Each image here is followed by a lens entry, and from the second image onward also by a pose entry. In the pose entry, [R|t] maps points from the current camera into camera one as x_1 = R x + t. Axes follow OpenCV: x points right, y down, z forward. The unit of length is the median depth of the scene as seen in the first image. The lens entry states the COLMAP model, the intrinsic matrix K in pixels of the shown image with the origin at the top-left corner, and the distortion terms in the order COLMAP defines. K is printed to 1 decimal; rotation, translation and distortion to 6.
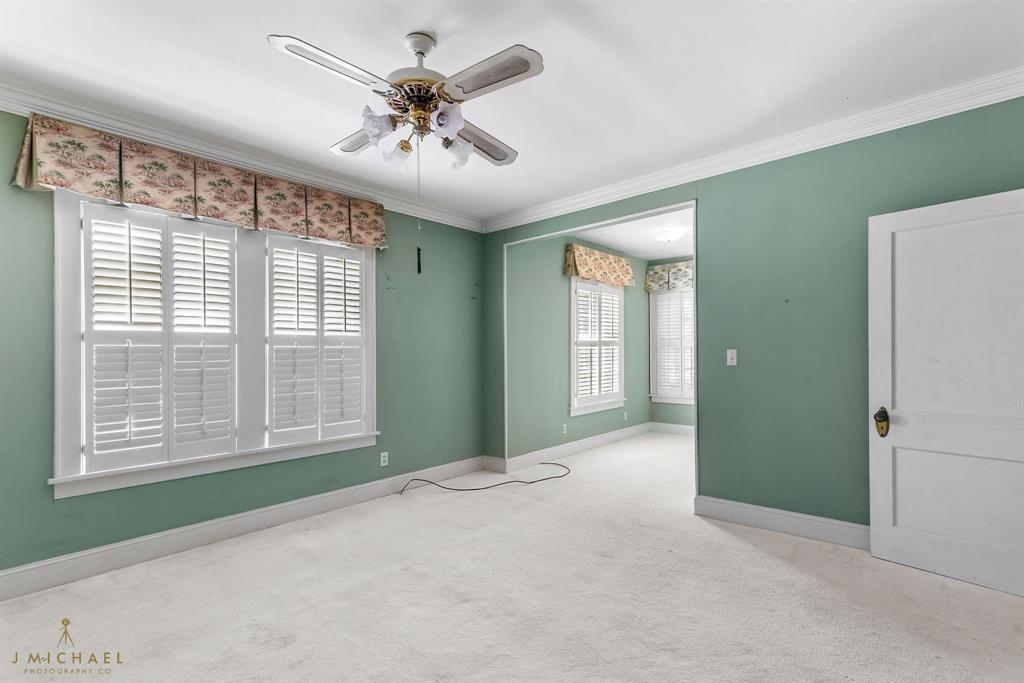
lens RADIAL K [[465.6, 0, 513.9], [0, 465.6, 337.0], [0, 0, 1]] dist [0.022208, -0.000106]
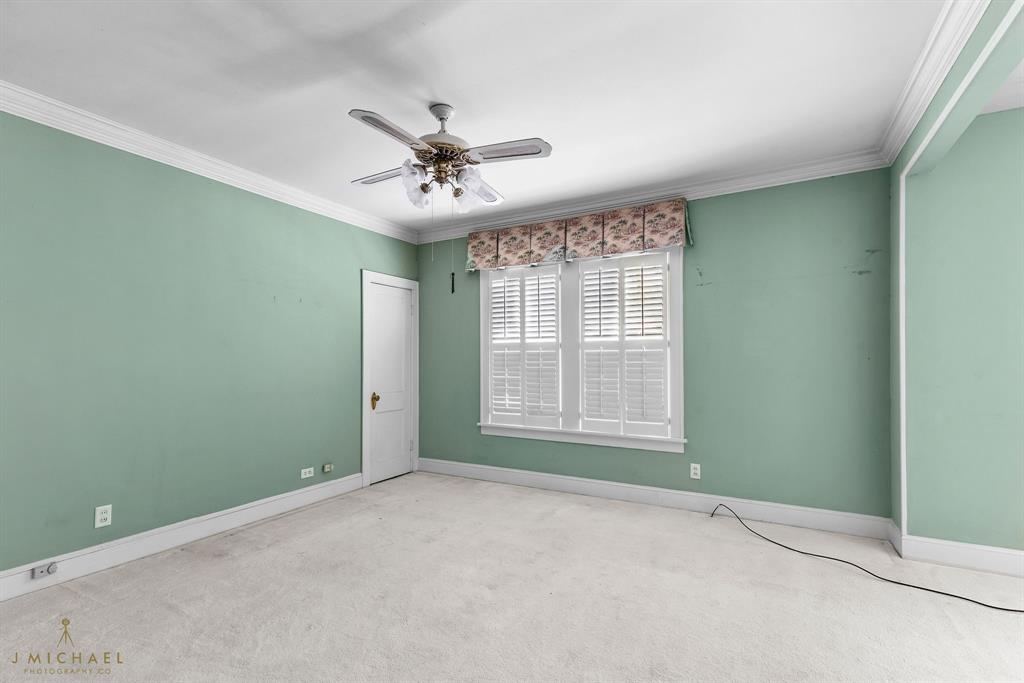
lens RADIAL K [[445.6, 0, 512.0], [0, 445.6, 341.5], [0, 0, 1]] dist [0.019002, 0.000005]
pose [[0.249271, -0.034781, -0.967809, 0.590046], [0.033444, 0.999068, -0.027290, 0.021497], [0.967856, -0.025565, 0.250202, 0.520374]]
